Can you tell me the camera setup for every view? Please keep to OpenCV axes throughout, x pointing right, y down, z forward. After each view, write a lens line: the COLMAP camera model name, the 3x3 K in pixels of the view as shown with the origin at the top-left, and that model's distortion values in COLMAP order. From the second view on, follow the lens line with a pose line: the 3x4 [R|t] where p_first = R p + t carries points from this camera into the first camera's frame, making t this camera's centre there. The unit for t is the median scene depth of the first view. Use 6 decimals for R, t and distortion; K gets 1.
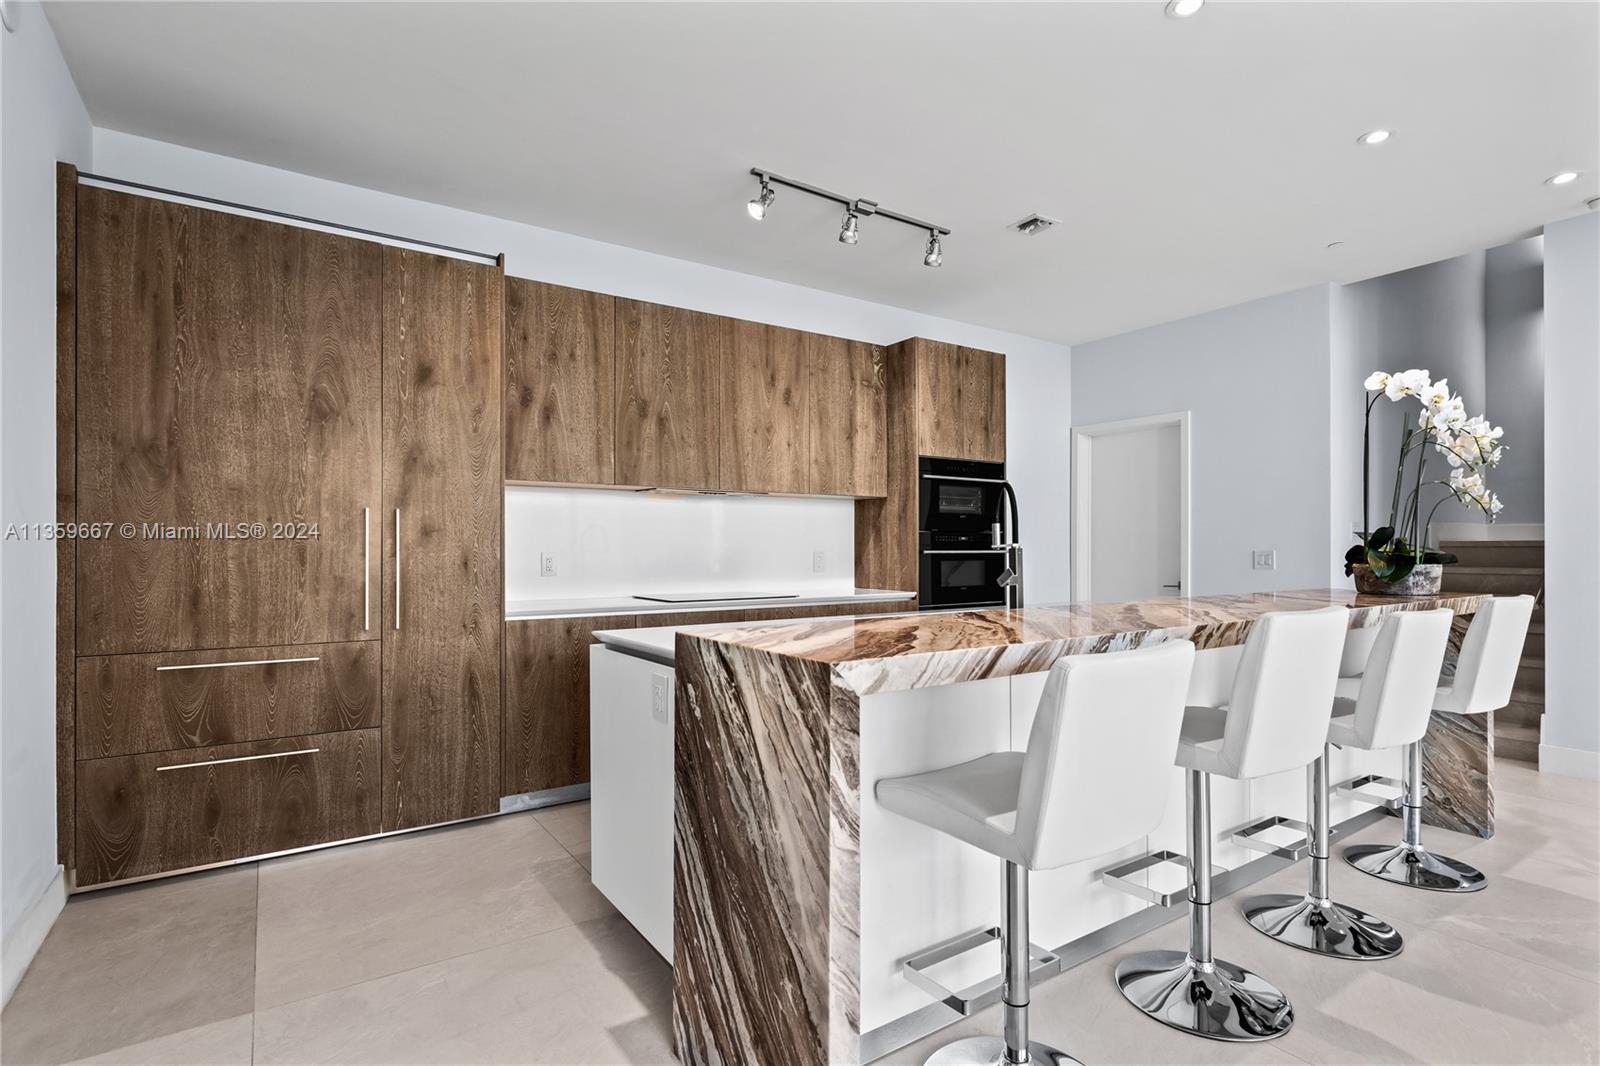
lens RADIAL K [[778.9, 0, 800.0], [0, 778.9, 533.0], [0, 0, 1]] dist [0.002477, 0.000914]
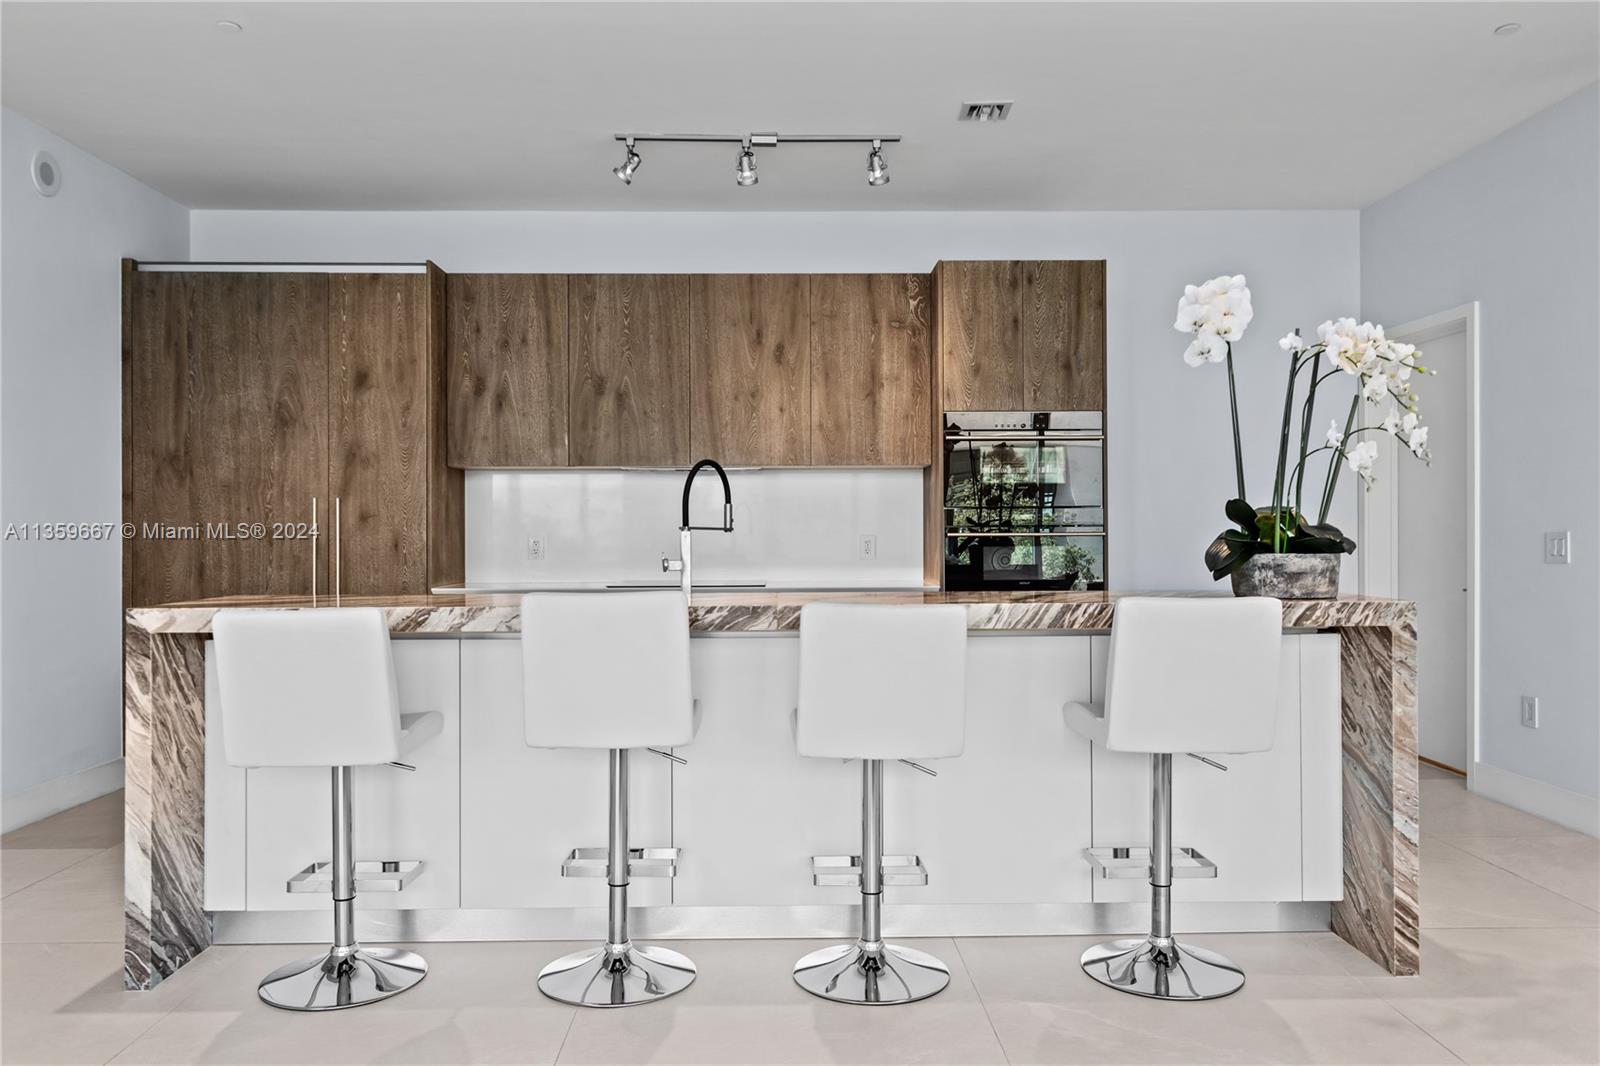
lens RADIAL K [[1150.7, 0, 798.7], [0, 1150.7, 504.7], [0, 0, 1]] dist [0.011247, 0.000273]
pose [[0.841267, -0.013870, -0.540442, 0.994162], [0.013134, 0.999900, -0.005216, -0.003019], [0.540460, -0.002710, 0.841365, -0.079566]]
